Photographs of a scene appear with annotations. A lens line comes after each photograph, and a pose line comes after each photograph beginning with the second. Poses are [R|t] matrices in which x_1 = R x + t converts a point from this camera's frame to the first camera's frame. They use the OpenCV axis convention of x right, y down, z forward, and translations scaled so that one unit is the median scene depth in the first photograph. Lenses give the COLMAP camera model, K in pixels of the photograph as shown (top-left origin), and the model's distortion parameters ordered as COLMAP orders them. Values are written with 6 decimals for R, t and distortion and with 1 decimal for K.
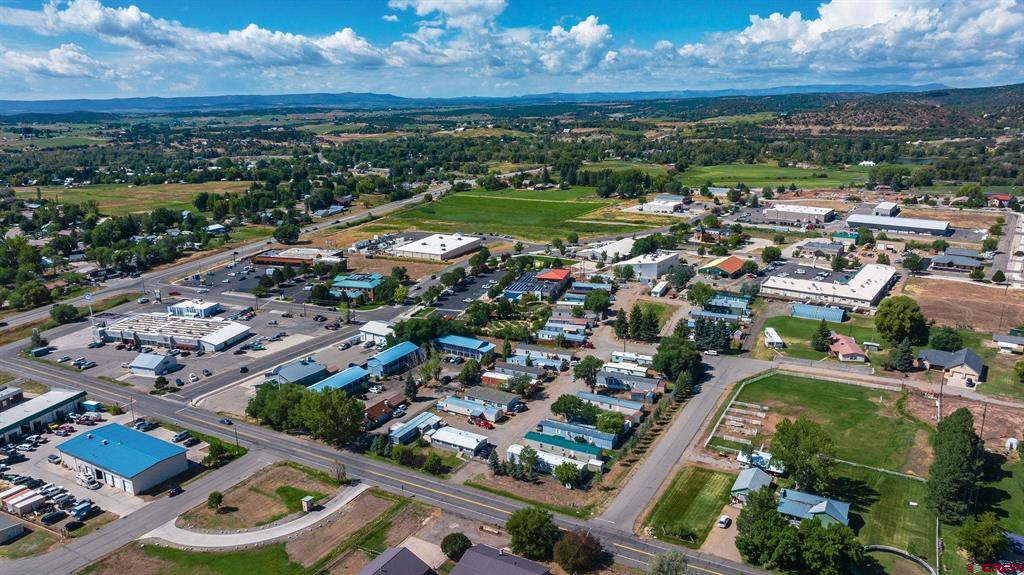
lens RADIAL K [[734.1, 0, 513.8], [0, 734.1, 286.1], [0, 0, 1]] dist [-0.007455, -0.002323]
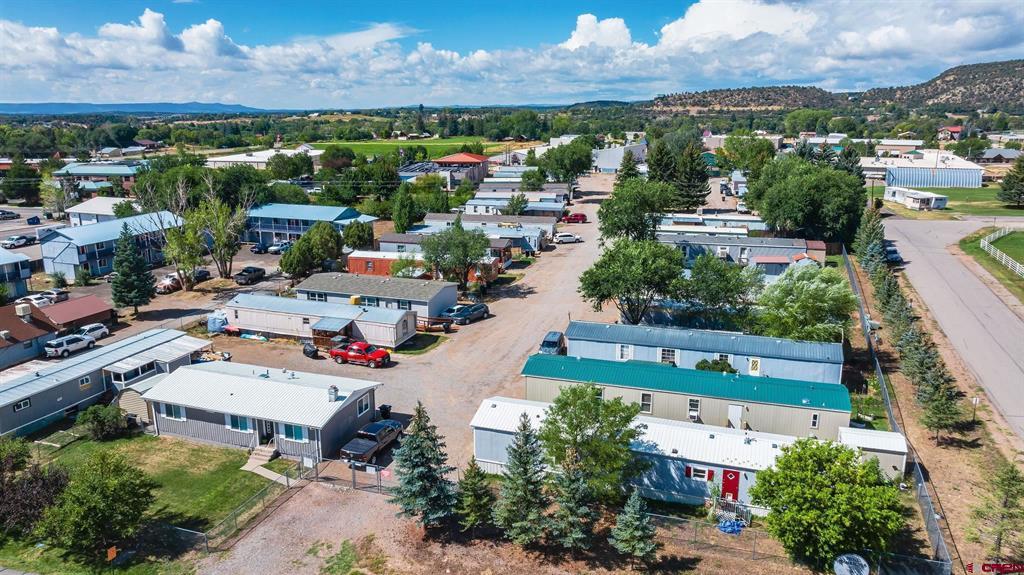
lens RADIAL K [[734.1, 0, 511.4], [0, 734.1, 289.9], [0, 0, 1]] dist [-0.007455, -0.002323]
pose [[0.983399, -0.036301, 0.177786, -0.031520], [0.038729, 0.999198, -0.010203, 0.165411], [-0.177273, 0.016919, 0.984016, 0.687933]]
